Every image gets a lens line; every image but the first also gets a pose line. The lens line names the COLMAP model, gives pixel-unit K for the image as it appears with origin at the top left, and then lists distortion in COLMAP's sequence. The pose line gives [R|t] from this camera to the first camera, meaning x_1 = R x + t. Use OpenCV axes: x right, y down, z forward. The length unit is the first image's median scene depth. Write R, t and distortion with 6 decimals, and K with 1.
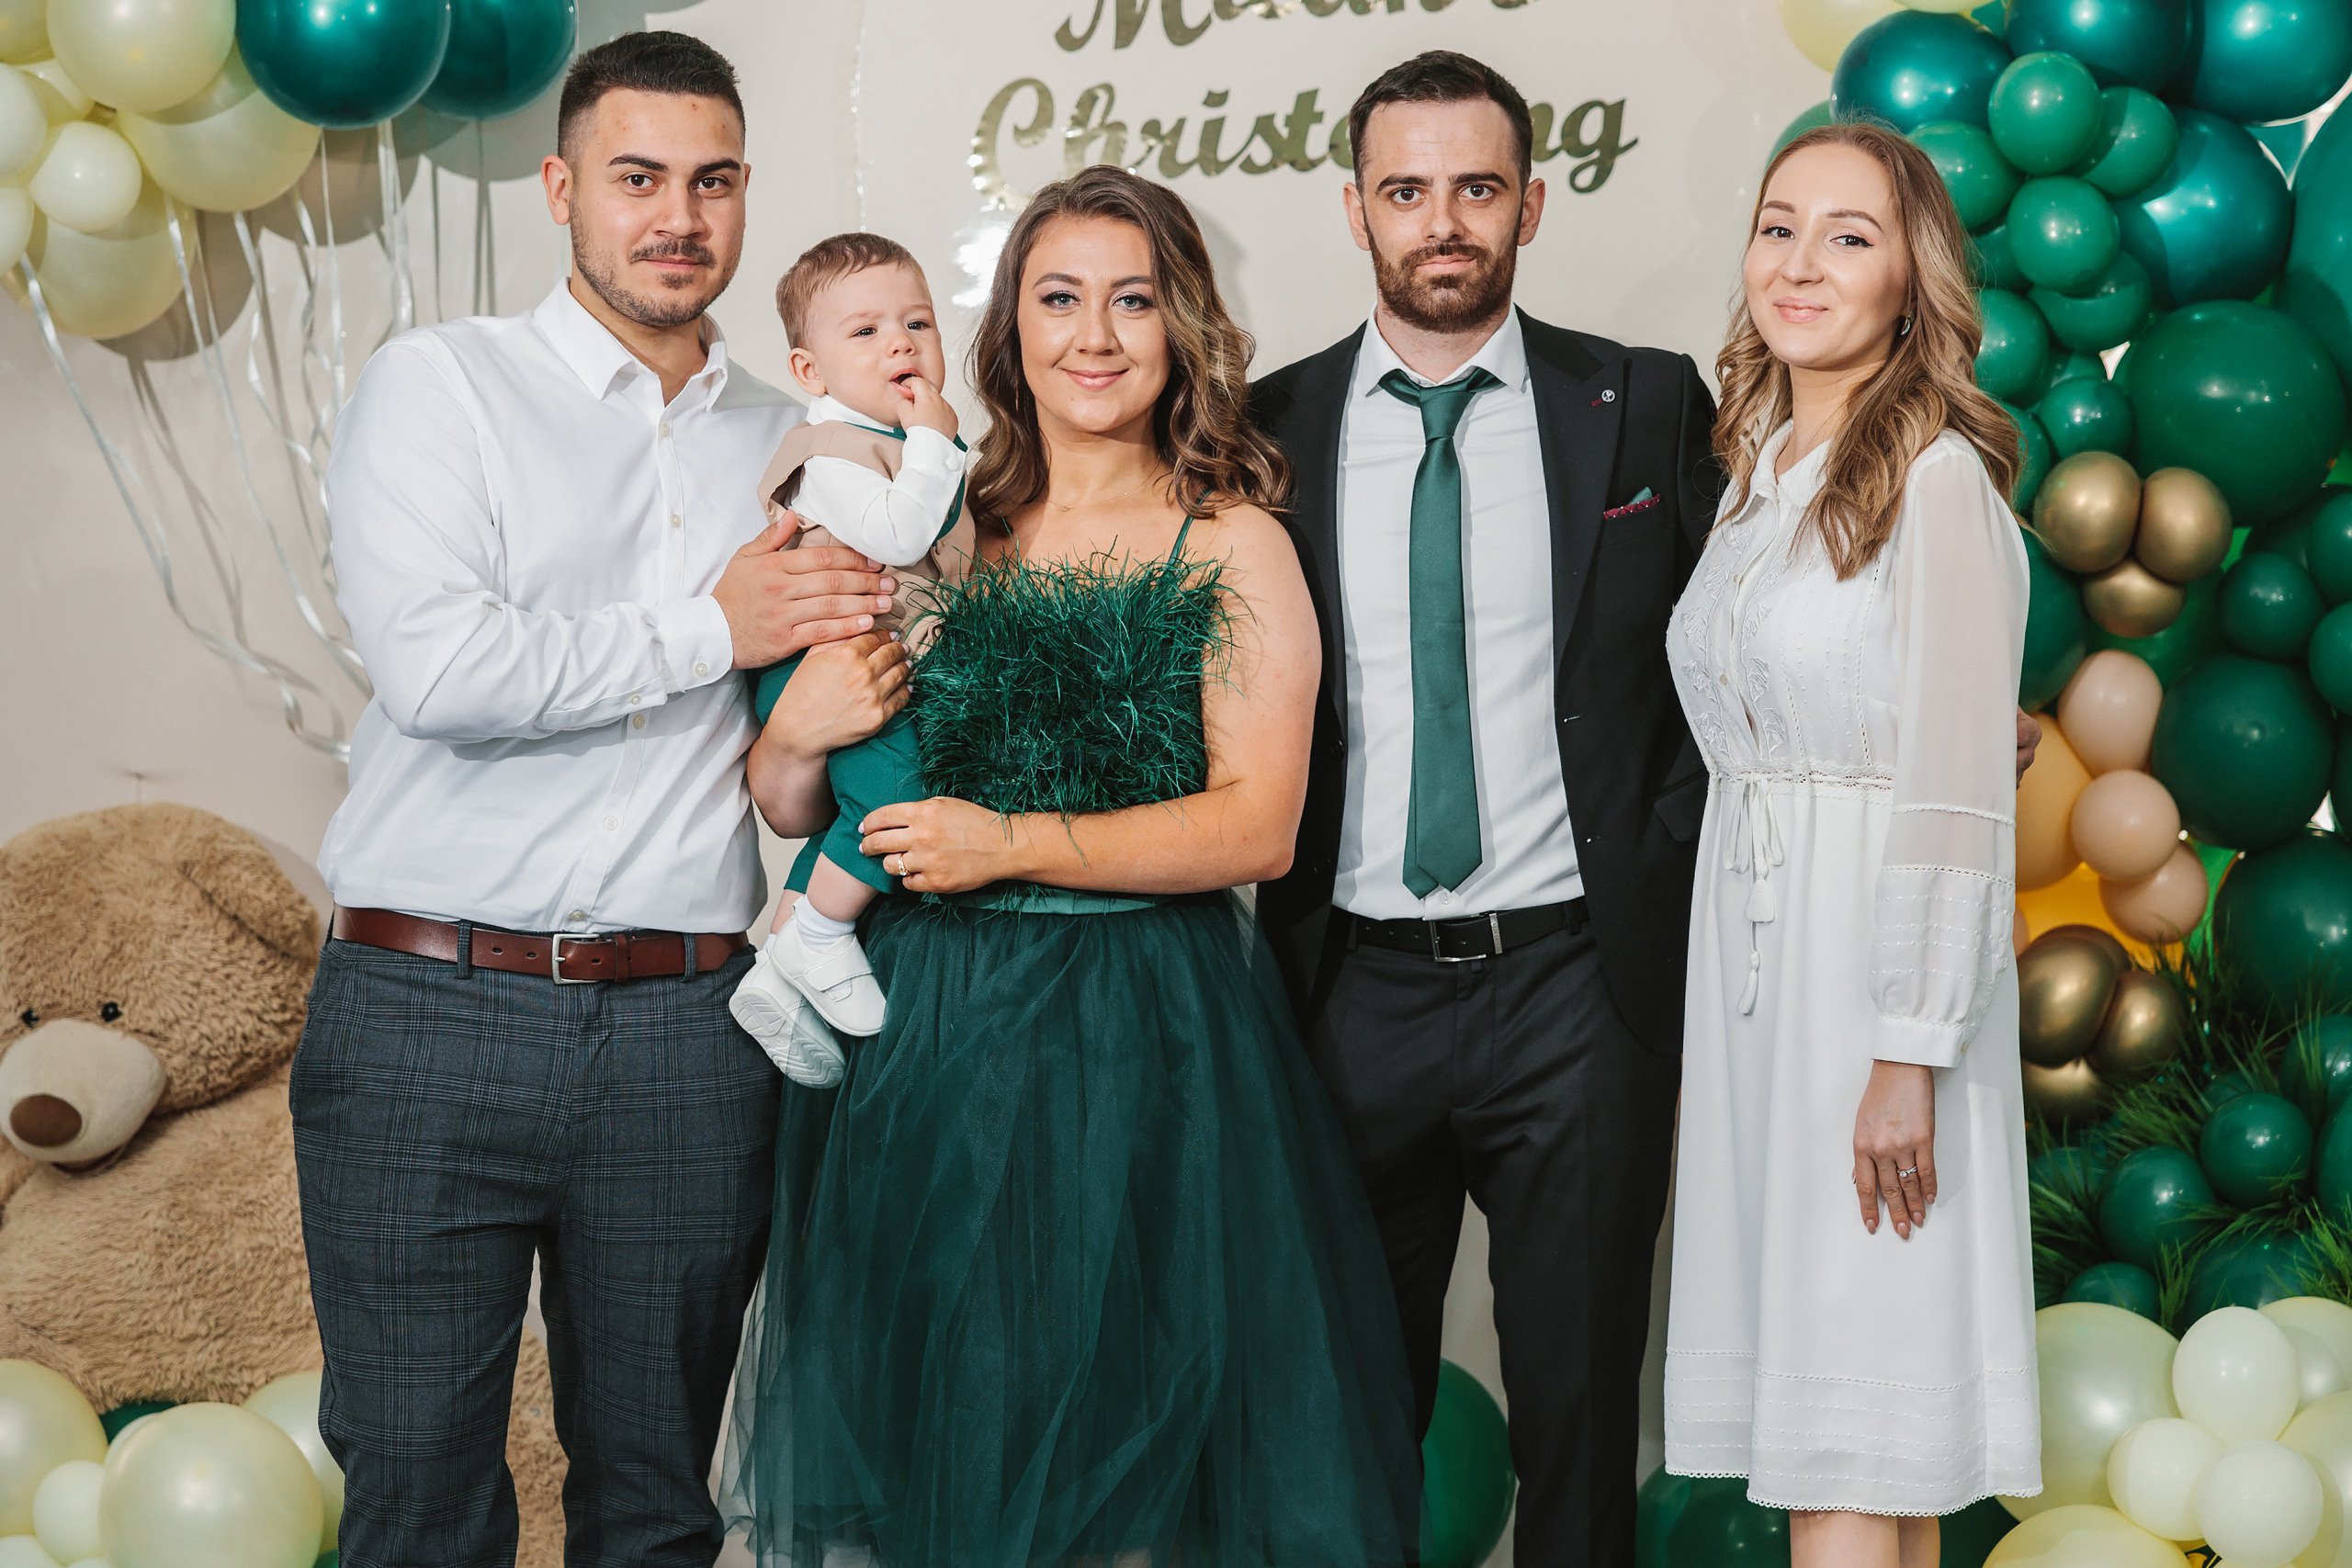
lens RADIAL K [[4604.9, 0, 1176.8], [0, 4604.9, 789.2], [0, 0, 1]] dist [-0.203857, -0.212505]
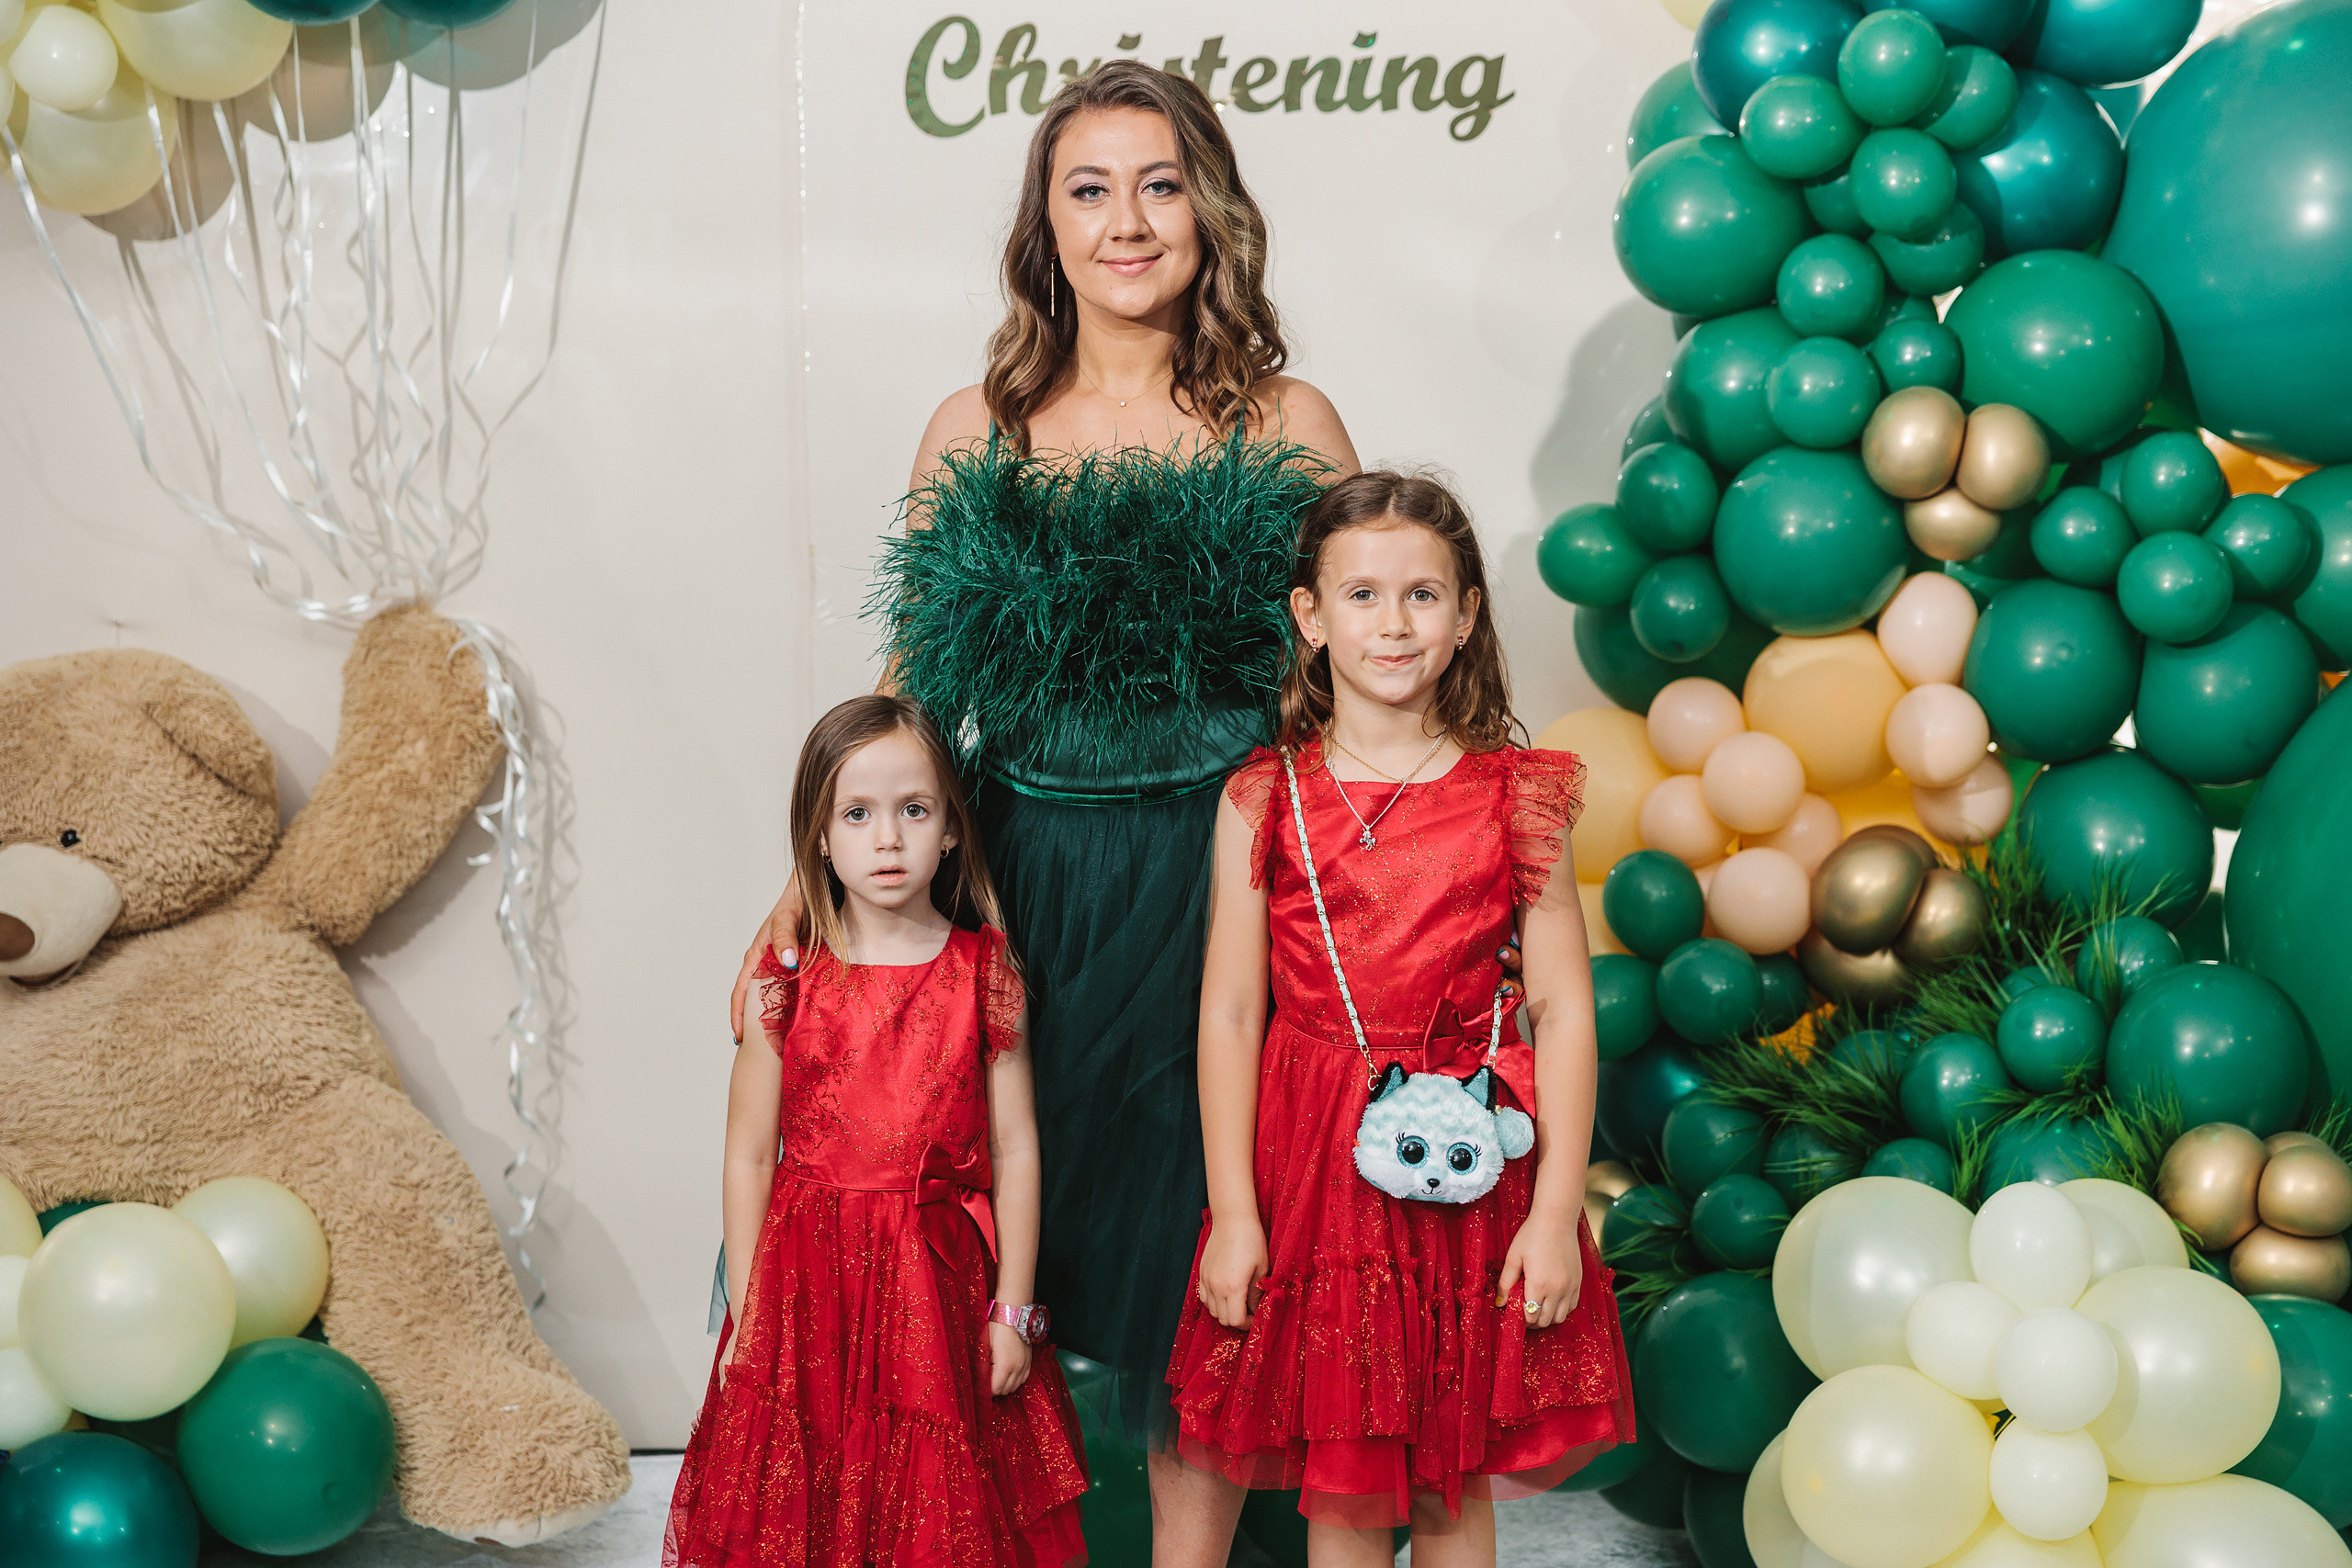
lens RADIAL K [[3766.9, 0, 1169.2], [0, 3766.9, 782.7], [0, 0, 1]] dist [0.021150, -0.008580]
pose [[0.999268, 0.038246, 0.000197, 0.025725], [-0.038244, 0.999126, 0.016877, 0.010599], [0.000448, -0.016873, 0.999858, 0.103155]]
